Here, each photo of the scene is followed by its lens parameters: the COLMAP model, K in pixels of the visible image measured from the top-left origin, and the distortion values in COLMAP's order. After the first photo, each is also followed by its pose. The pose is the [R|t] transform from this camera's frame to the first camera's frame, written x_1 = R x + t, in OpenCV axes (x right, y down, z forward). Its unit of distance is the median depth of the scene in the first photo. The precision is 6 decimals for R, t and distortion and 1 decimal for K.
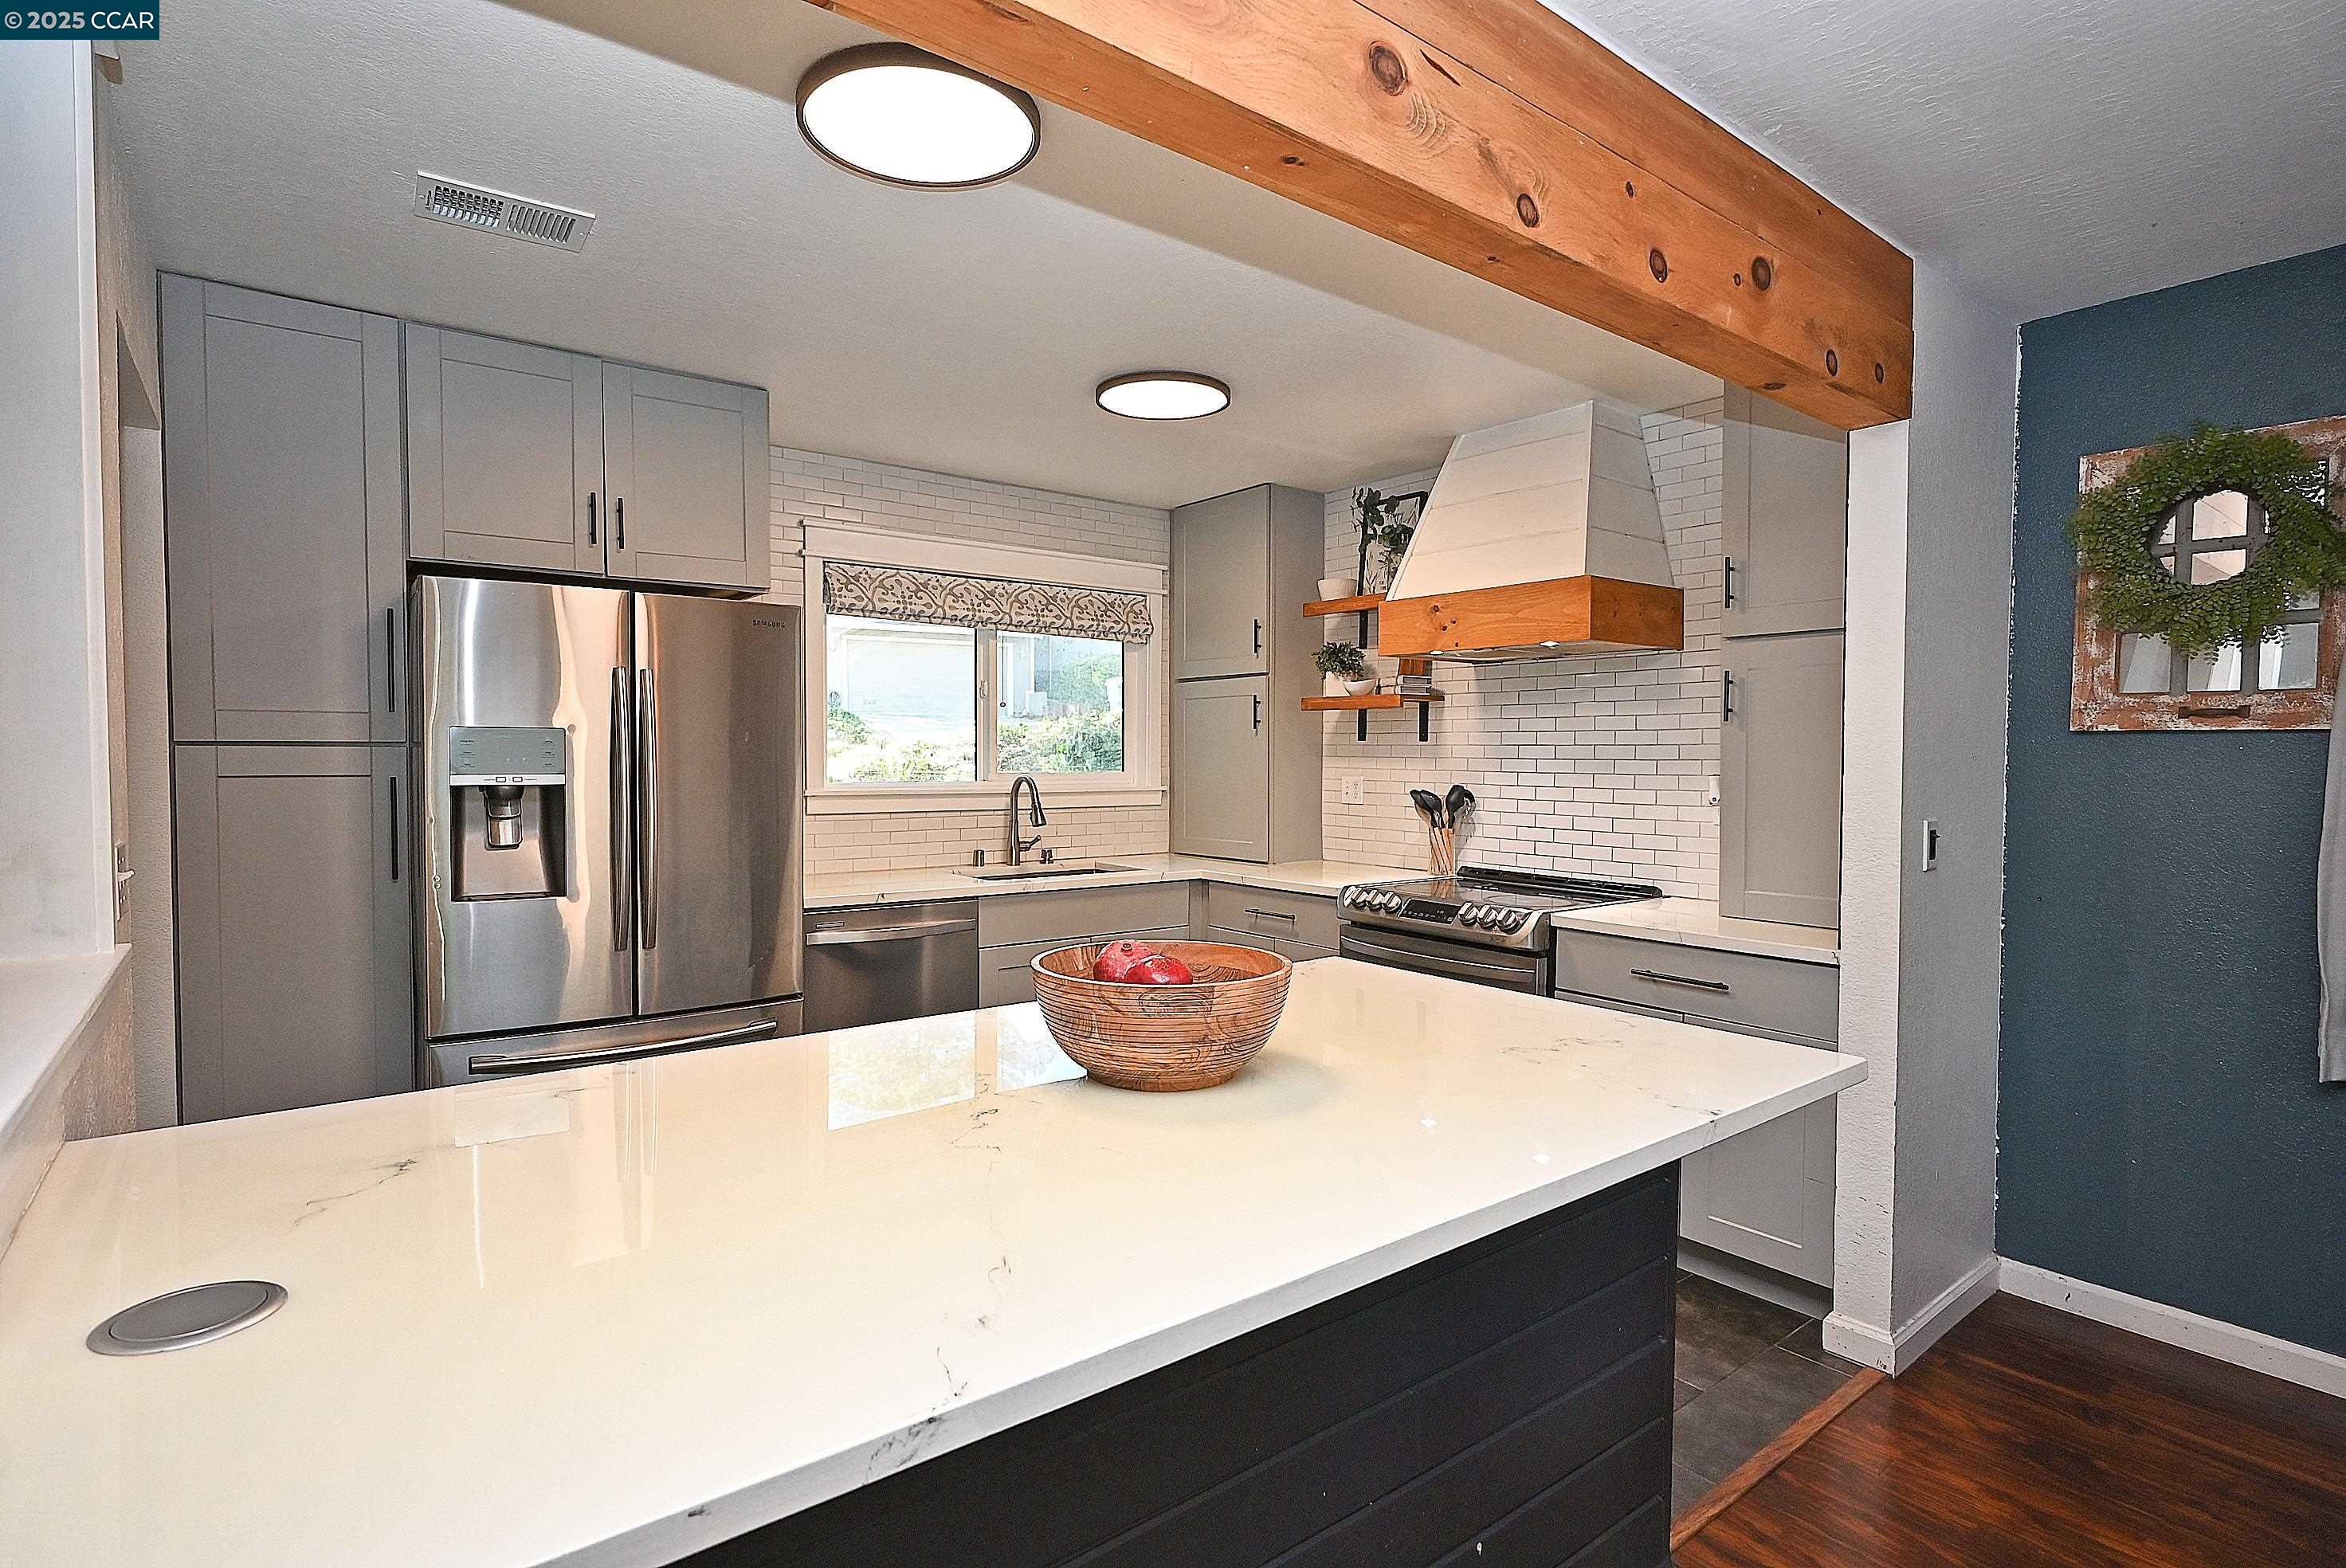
lens RADIAL K [[1153.0, 0, 1169.2], [0, 1153.0, 784.3], [0, 0, 1]] dist [-0.005342, 0.000870]
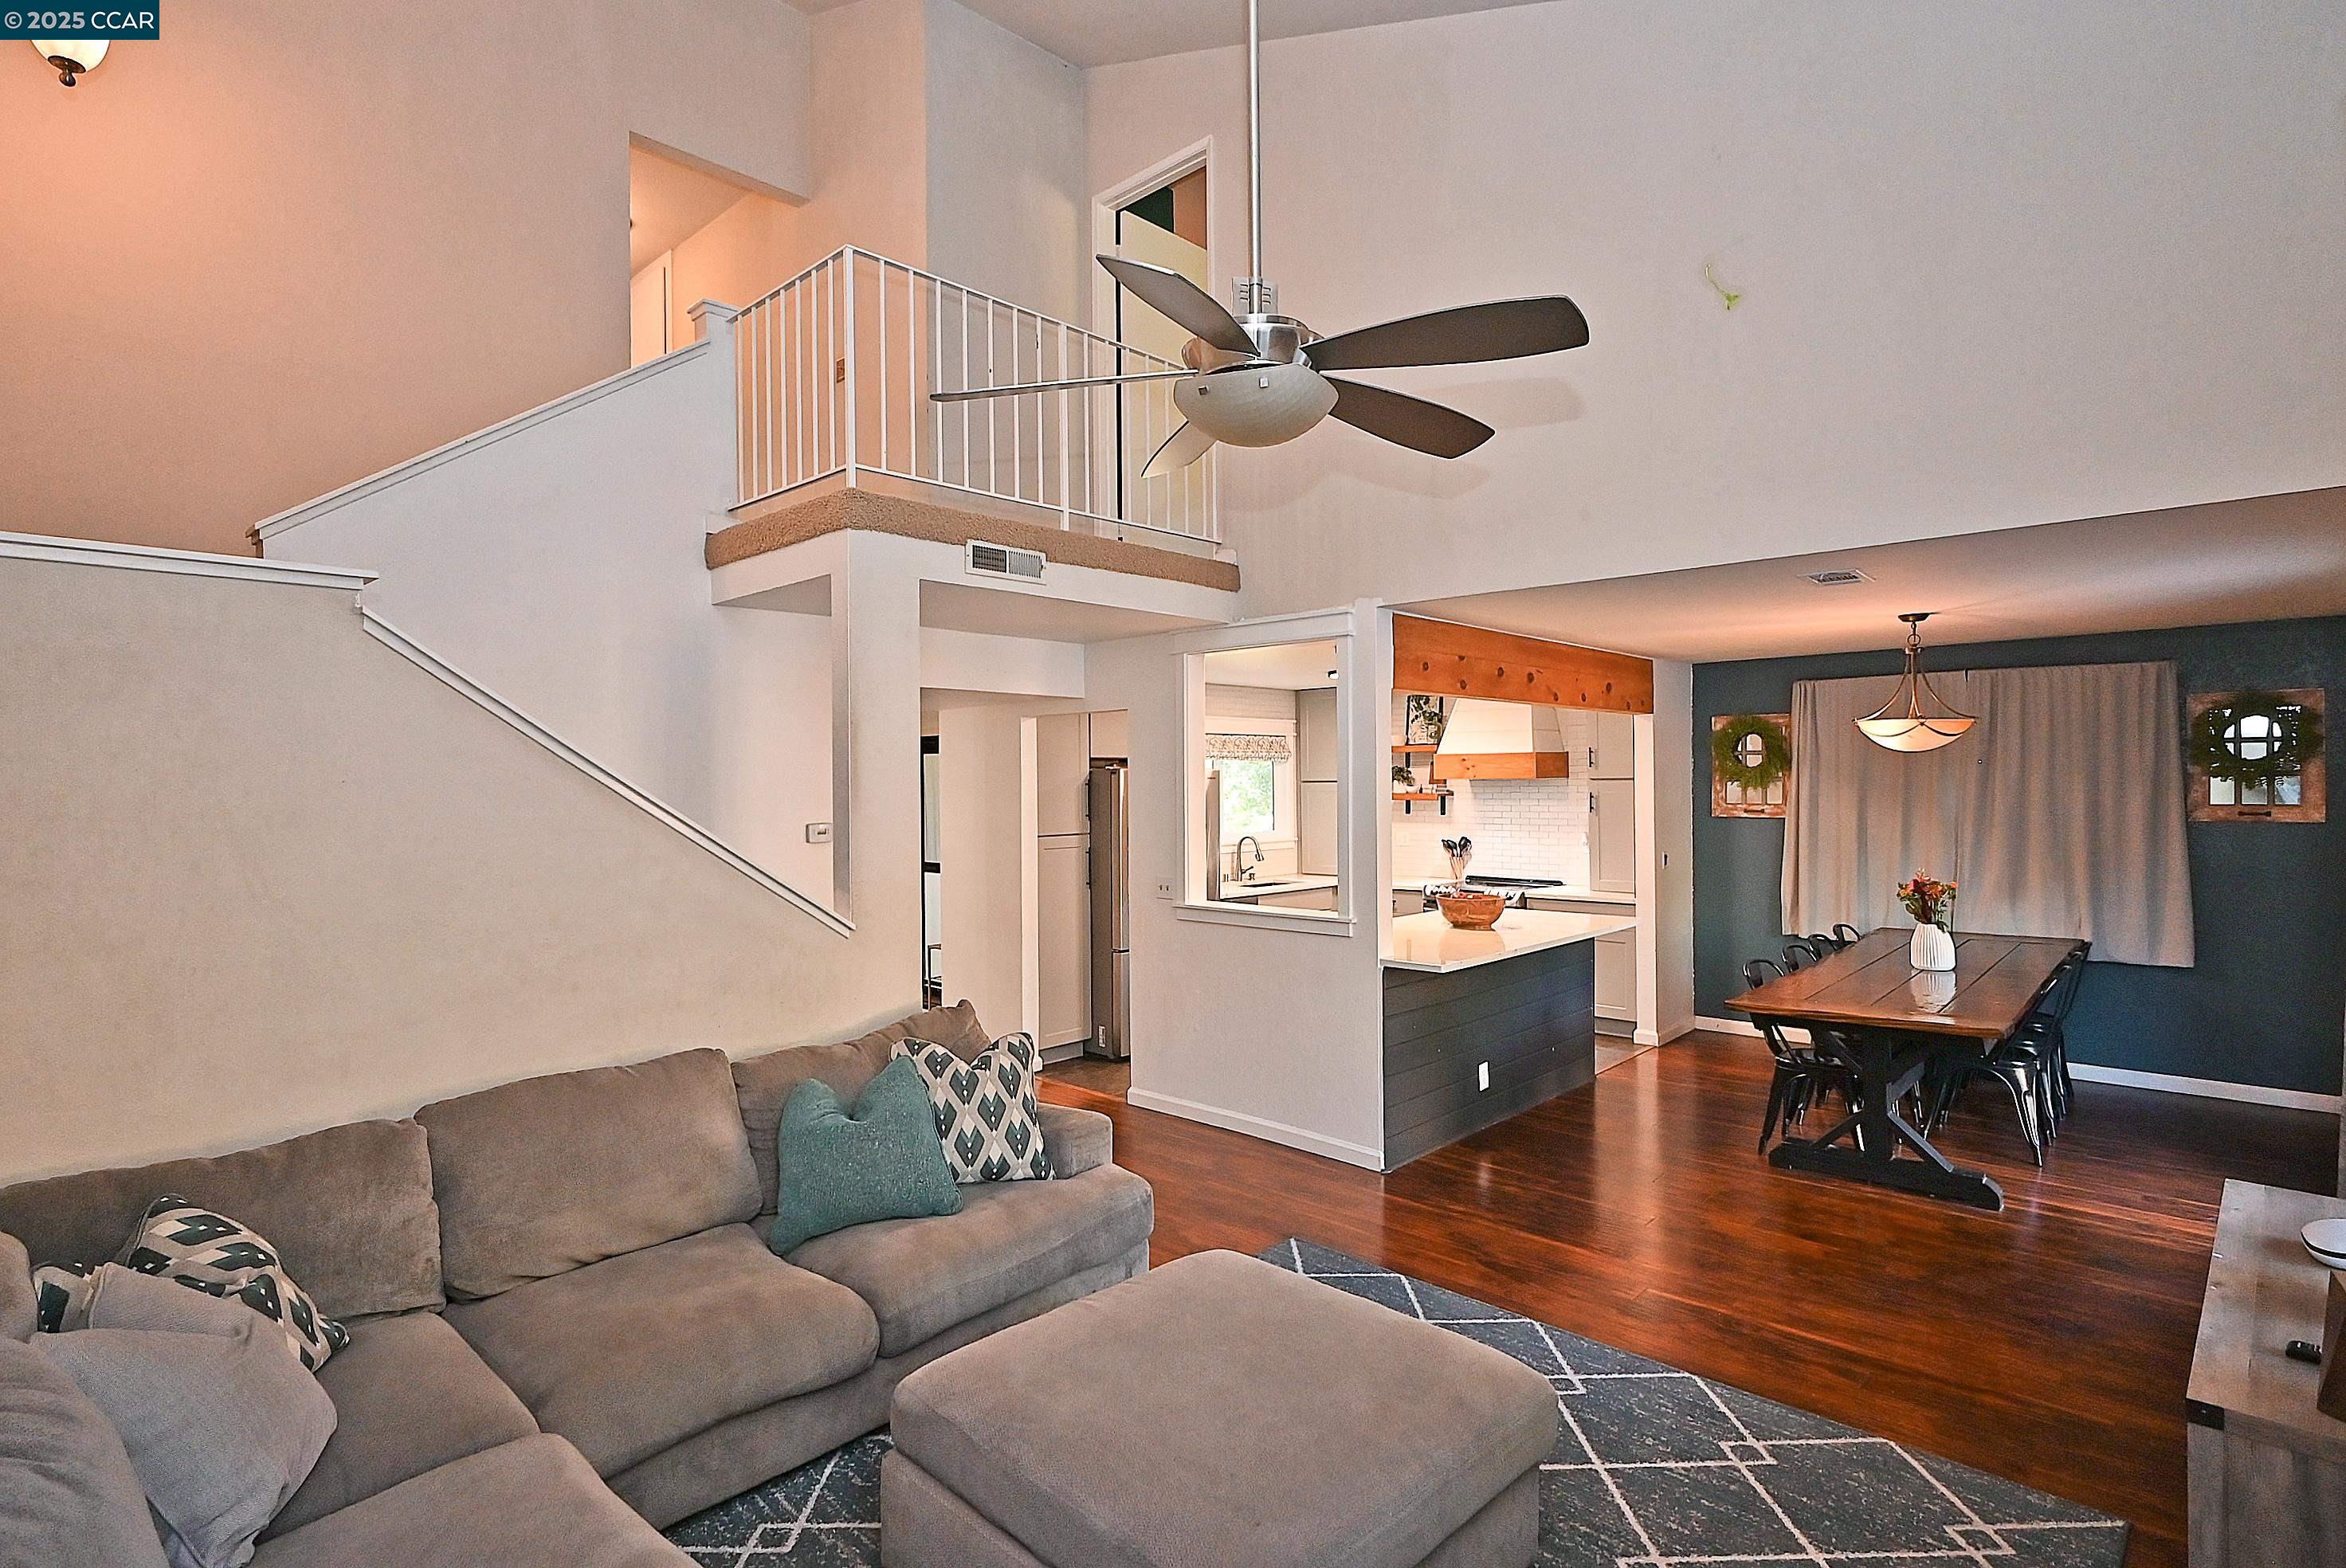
lens RADIAL K [[1162.4, 0, 1165.2], [0, 1162.4, 784.3], [0, 0, 1]] dist [-0.010399, 0.000283]
pose [[0.989080, -0.014786, 0.146639, -0.595725], [0.018752, 0.999494, -0.025703, -0.050094], [-0.146185, 0.028172, 0.988856, -1.013814]]
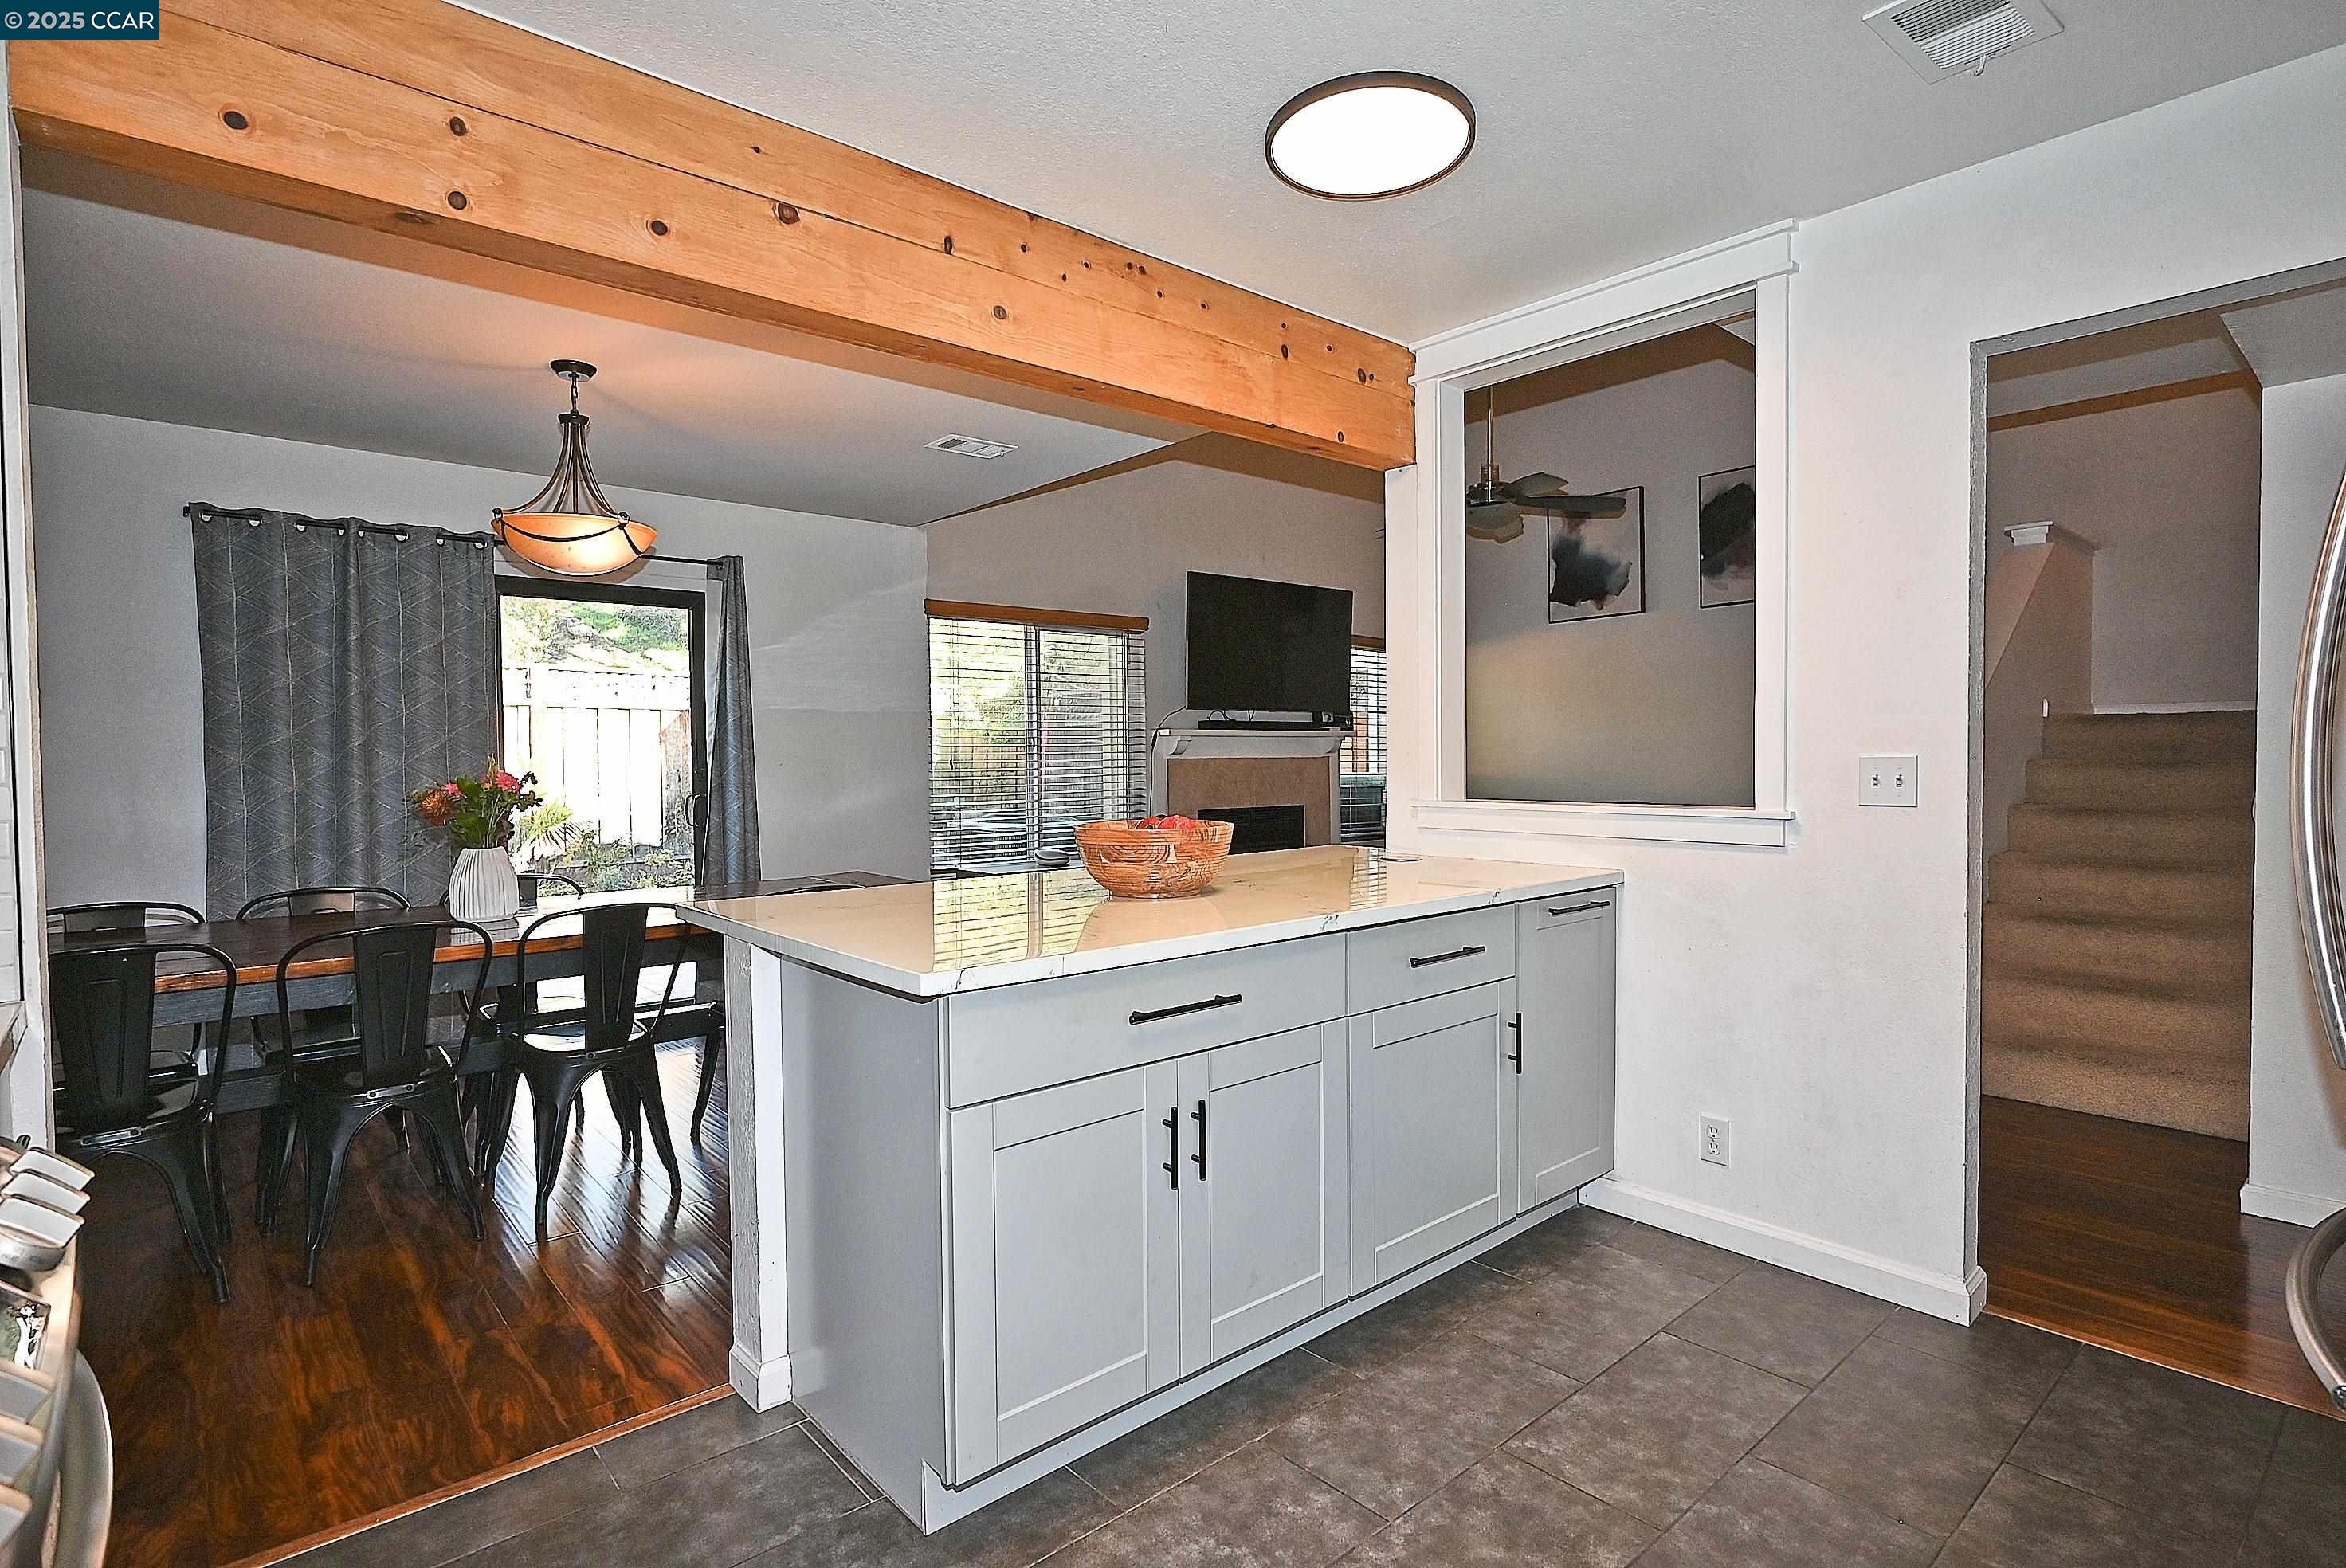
lens RADIAL K [[1162.9, 0, 1168.8], [0, 1162.9, 777.7], [0, 0, 1]] dist [-0.002358, 0.000564]
pose [[-0.998641, 0.006129, -0.051761, 0.023291], [0.003447, 0.998654, 0.051761, 0.002250], [0.052009, 0.051512, -0.997317, 1.017857]]
